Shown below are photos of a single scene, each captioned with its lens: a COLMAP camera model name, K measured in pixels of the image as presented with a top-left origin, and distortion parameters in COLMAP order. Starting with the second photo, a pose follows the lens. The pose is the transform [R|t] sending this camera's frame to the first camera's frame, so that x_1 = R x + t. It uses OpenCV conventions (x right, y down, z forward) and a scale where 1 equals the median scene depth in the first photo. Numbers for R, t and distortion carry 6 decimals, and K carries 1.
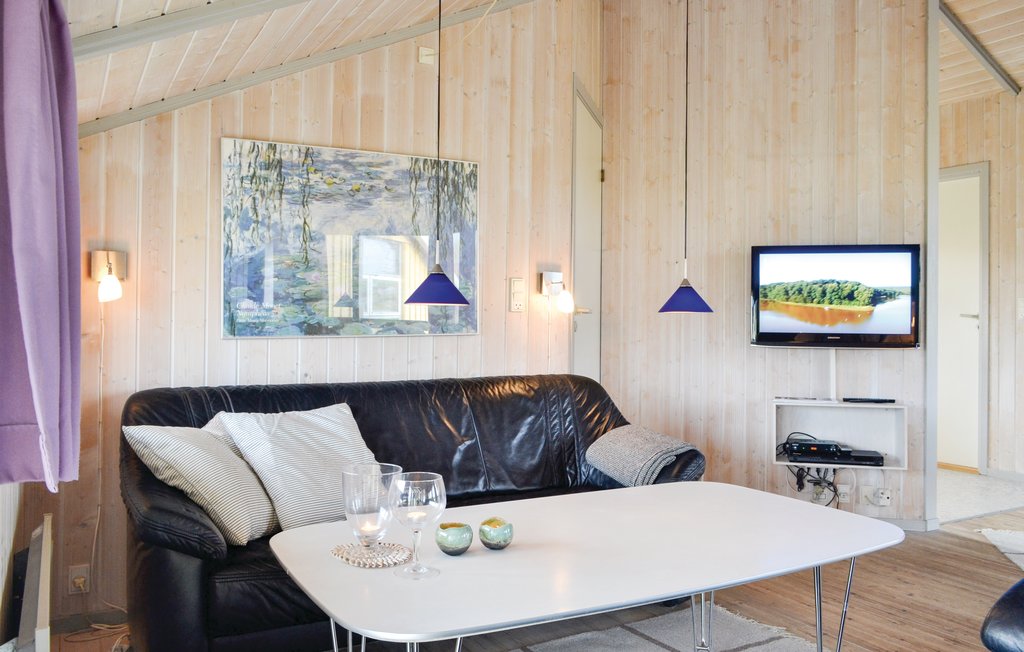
lens RADIAL K [[805.3, 0, 513.8], [0, 805.3, 318.5], [0, 0, 1]] dist [-0.003575, 0.010610]
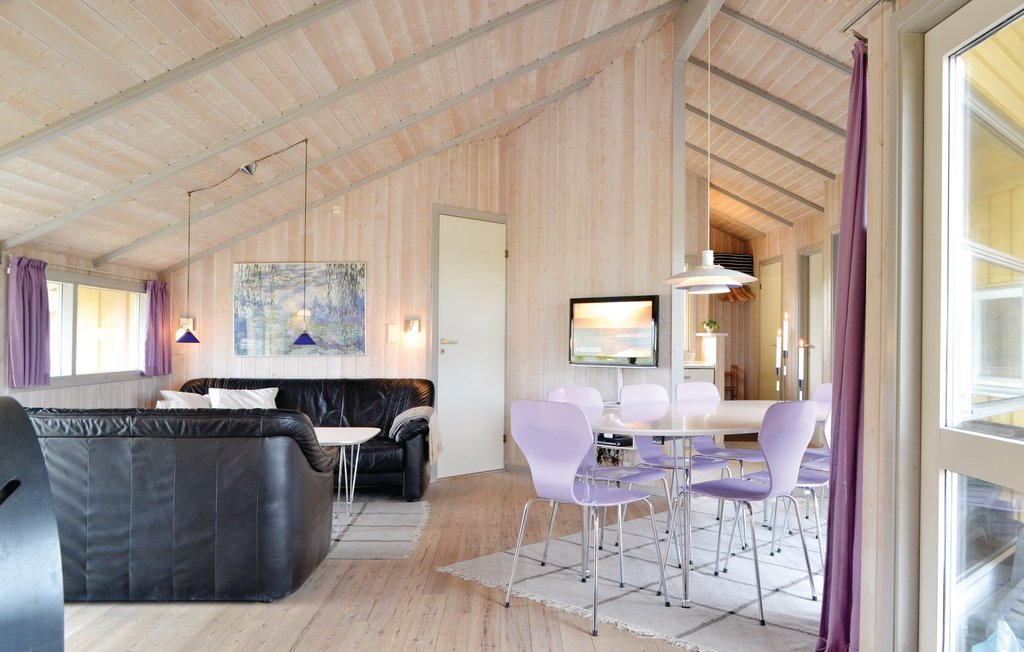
lens RADIAL K [[805.3, 0, 508.9], [0, 805.3, 334.4], [0, 0, 1]] dist [-0.003575, 0.010610]
pose [[0.872795, -0.007699, -0.488026, 1.108897], [0.001152, 0.999905, -0.013714, -0.002811], [0.488086, 0.011407, 0.872721, -0.438248]]
